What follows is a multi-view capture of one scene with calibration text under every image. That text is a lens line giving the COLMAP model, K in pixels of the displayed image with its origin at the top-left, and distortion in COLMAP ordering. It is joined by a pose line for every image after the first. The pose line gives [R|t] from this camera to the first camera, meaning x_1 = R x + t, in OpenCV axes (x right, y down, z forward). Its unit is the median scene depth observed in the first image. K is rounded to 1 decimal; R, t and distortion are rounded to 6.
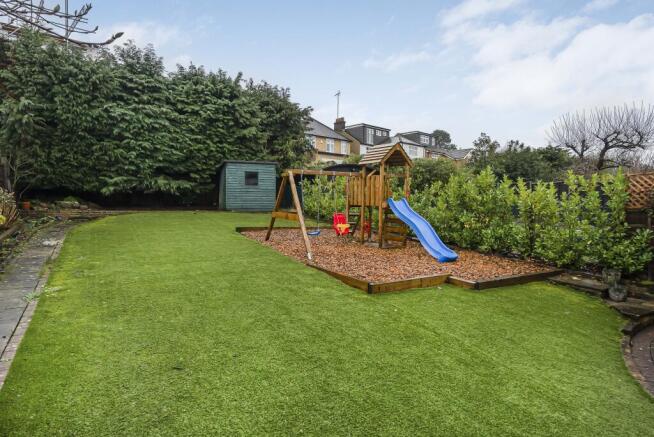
lens RADIAL K [[403.7, 0, 327.0], [0, 403.7, 218.5], [0, 0, 1]] dist [0.000988, 0.000594]
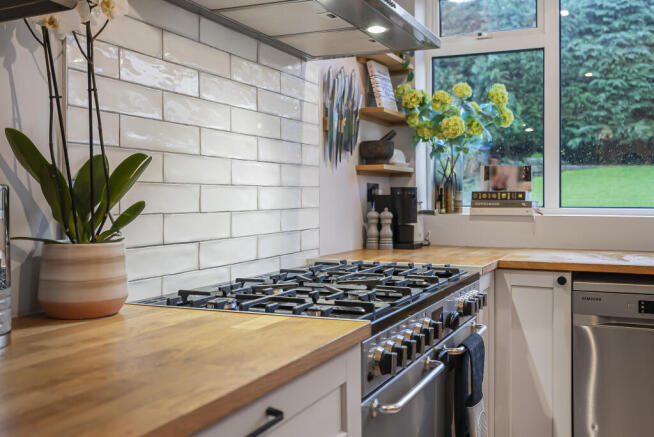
lens RADIAL K [[660.4, 0, 327.0], [0, 660.4, 199.9], [0, 0, 1]] dist [-0.002008, 0.014311]
pose [[0.562693, -0.000062, -0.826666, 0.303278], [-0.009990, 0.999926, -0.006875, 0.062766], [0.826605, 0.012127, 0.562651, -0.203856]]
